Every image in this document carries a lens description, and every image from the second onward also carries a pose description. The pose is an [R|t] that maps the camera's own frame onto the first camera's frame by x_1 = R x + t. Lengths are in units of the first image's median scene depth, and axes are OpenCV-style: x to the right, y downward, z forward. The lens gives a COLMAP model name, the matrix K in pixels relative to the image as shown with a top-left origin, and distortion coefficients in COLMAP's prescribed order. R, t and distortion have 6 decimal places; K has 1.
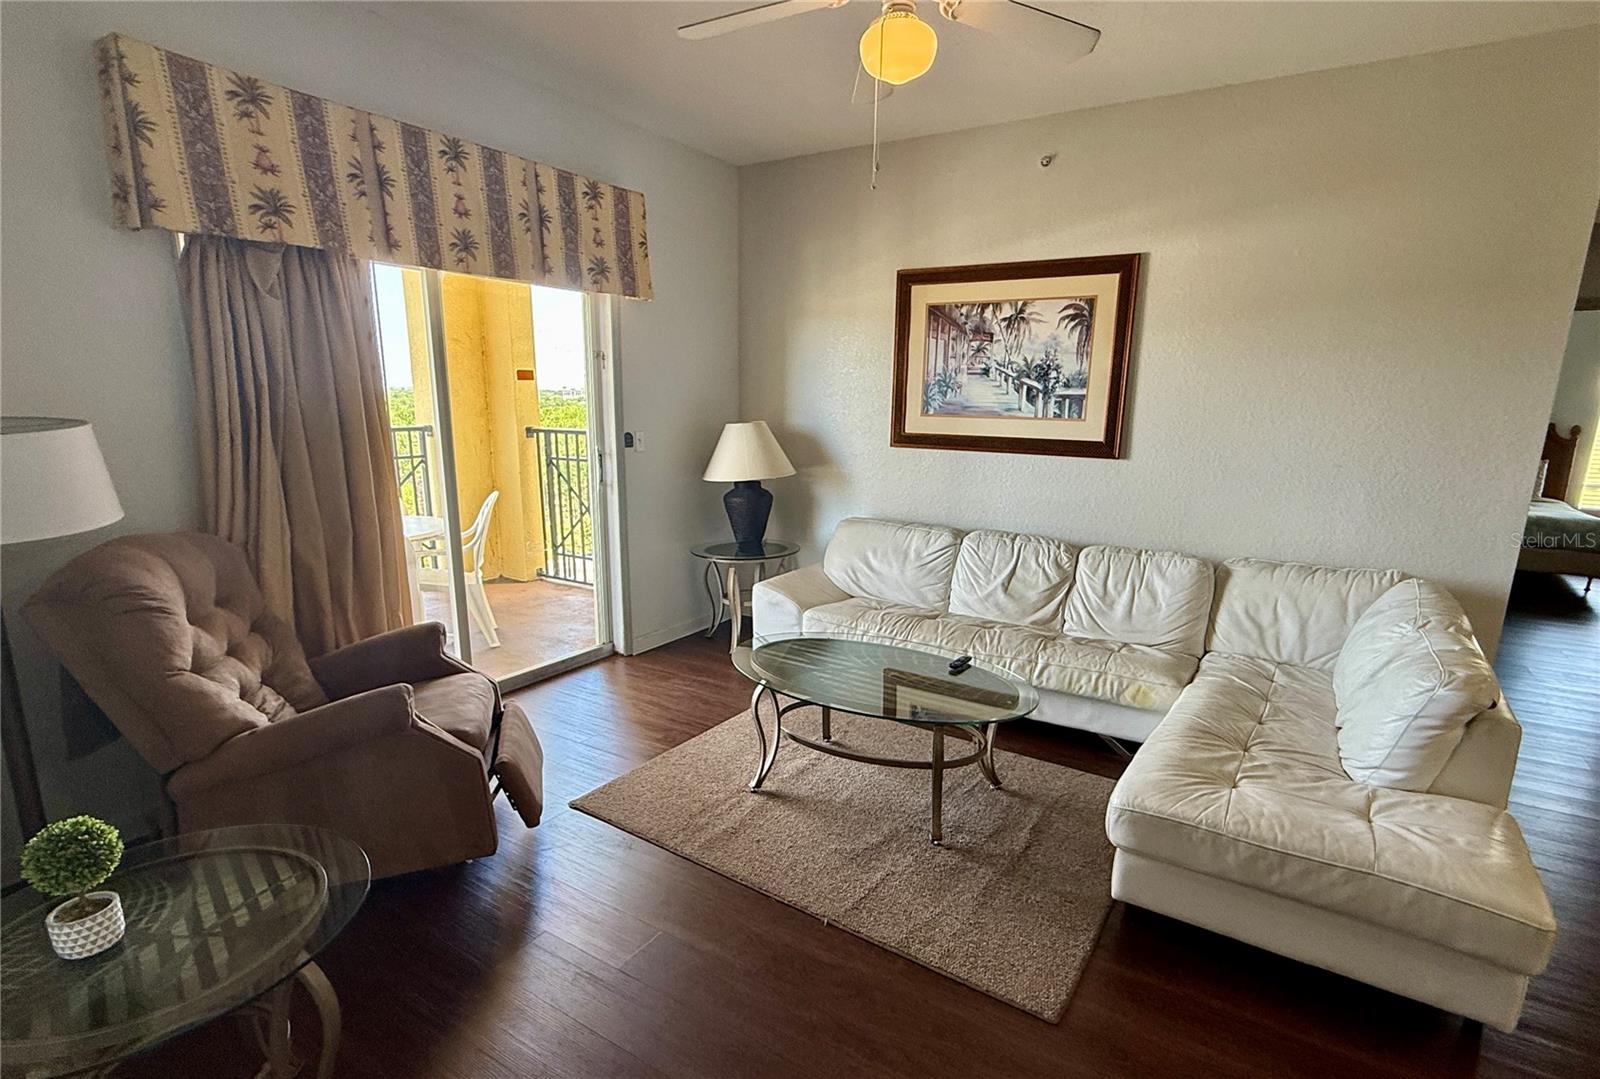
lens RADIAL K [[783.3, 0, 822.5], [0, 783.3, 580.3], [0, 0, 1]] dist [0.000701, 0.000604]
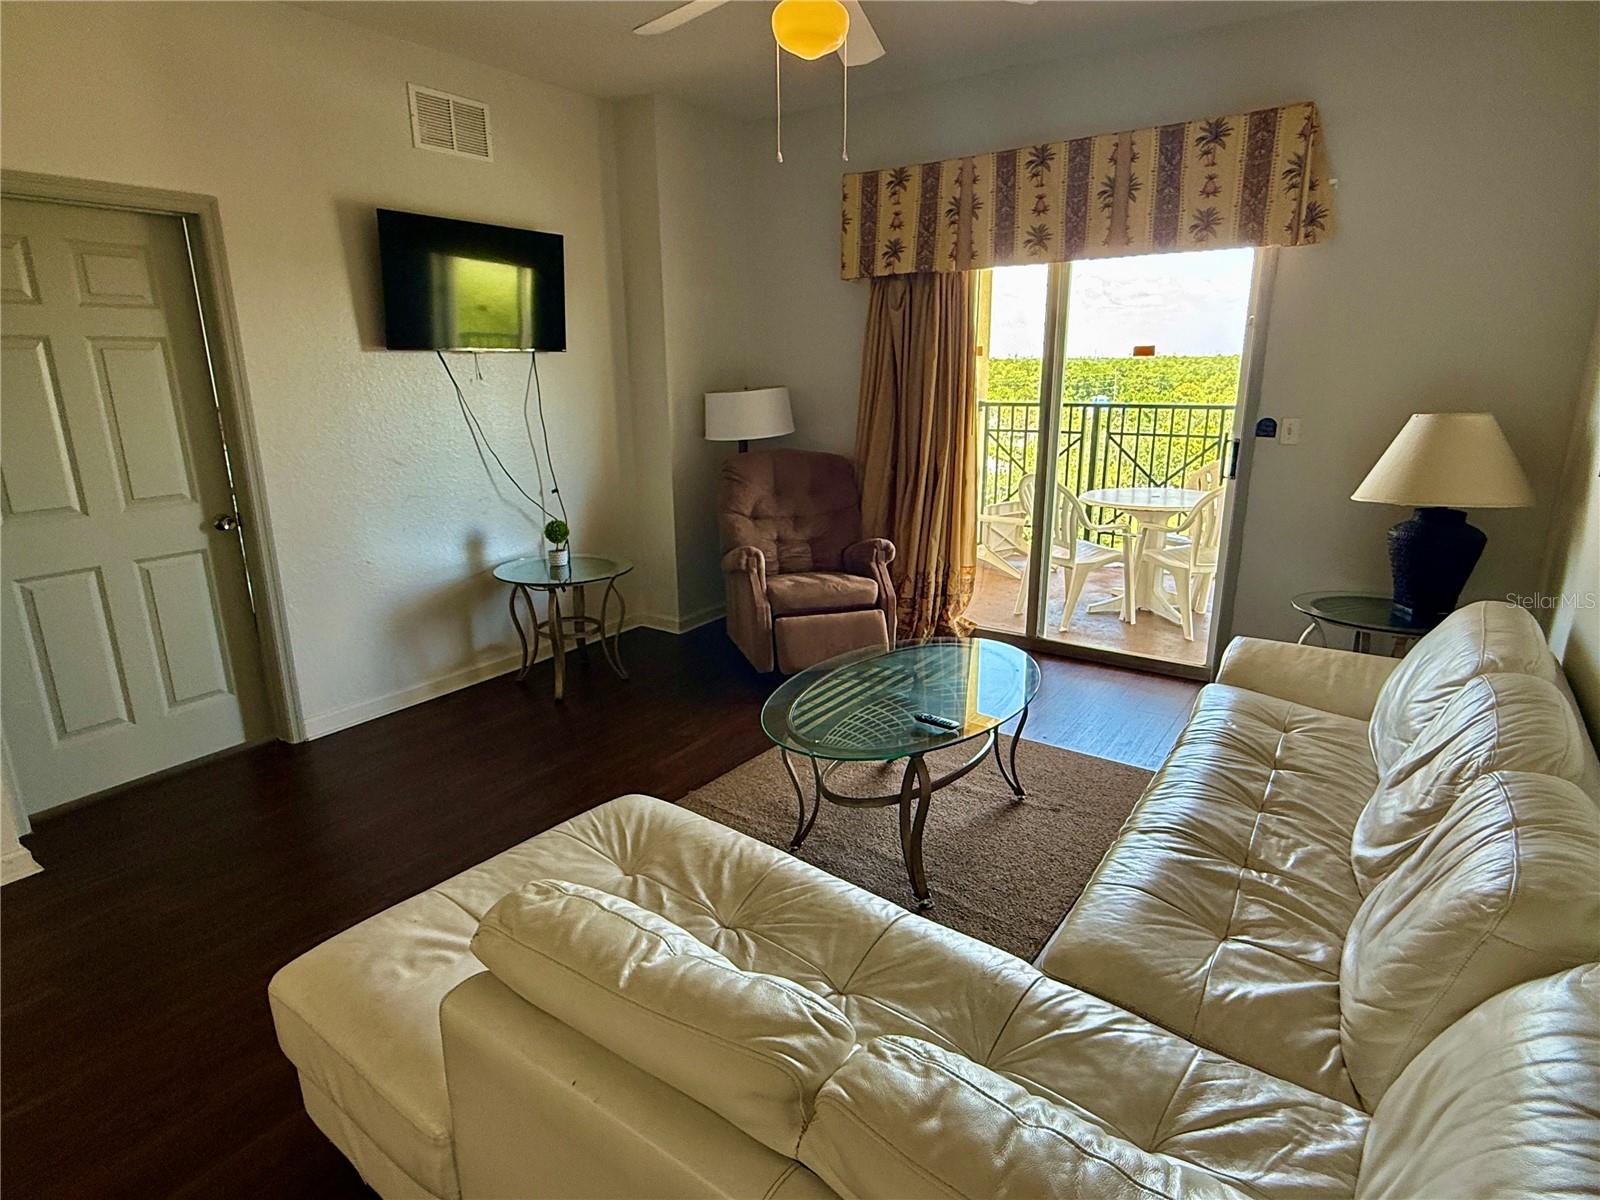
lens RADIAL K [[881.7, 0, 800.0], [0, 881.7, 600.0], [0, 0, 1]] dist [0.000452, 0.000103]
pose [[-0.058420, 0.246061, -0.967492, 0.938088], [-0.222561, 0.941545, 0.252901, -0.186663], [0.973167, 0.230100, -0.000241, 0.800333]]
